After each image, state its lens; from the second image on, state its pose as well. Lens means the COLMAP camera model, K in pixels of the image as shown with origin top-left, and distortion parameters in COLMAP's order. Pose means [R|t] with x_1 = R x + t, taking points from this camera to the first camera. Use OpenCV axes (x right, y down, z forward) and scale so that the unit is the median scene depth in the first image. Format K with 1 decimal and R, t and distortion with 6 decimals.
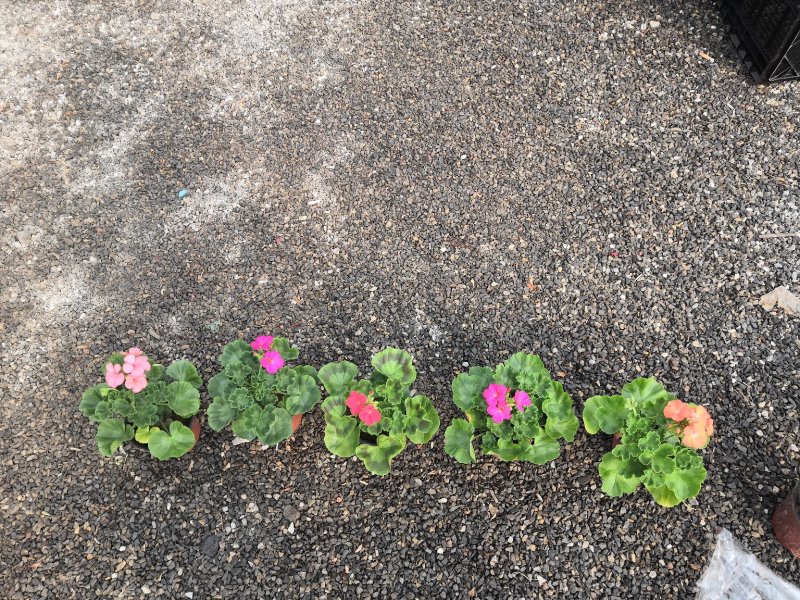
lens RADIAL K [[626.1, 0, 400.0], [0, 626.1, 300.0], [0, 0, 1]] dist [-0.010819, 0.037341]
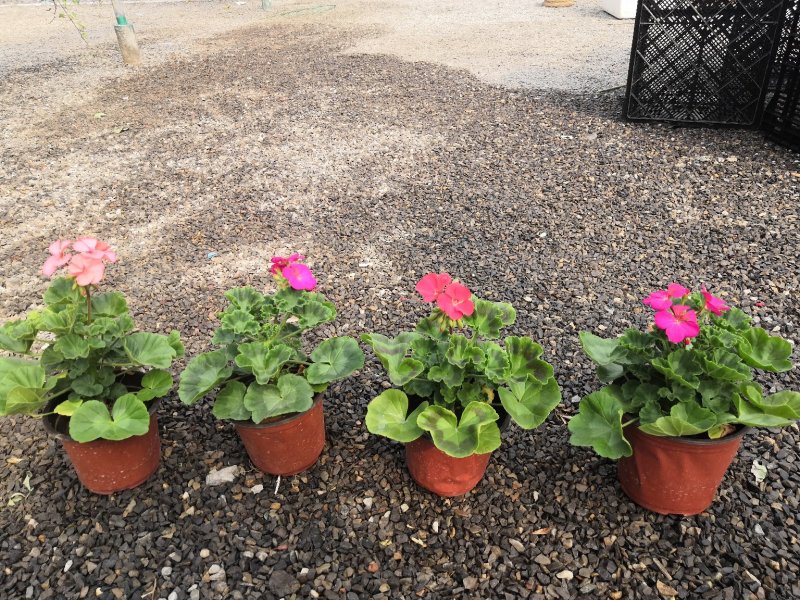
lens RADIAL K [[626.1, 0, 400.0], [0, 626.1, 300.0], [0, 0, 1]] dist [-0.010819, 0.037341]
pose [[0.997109, 0.055053, -0.052365, -0.057138], [-0.074307, 0.850361, -0.520926, 0.400479], [0.015851, 0.523312, 0.851994, 0.402944]]
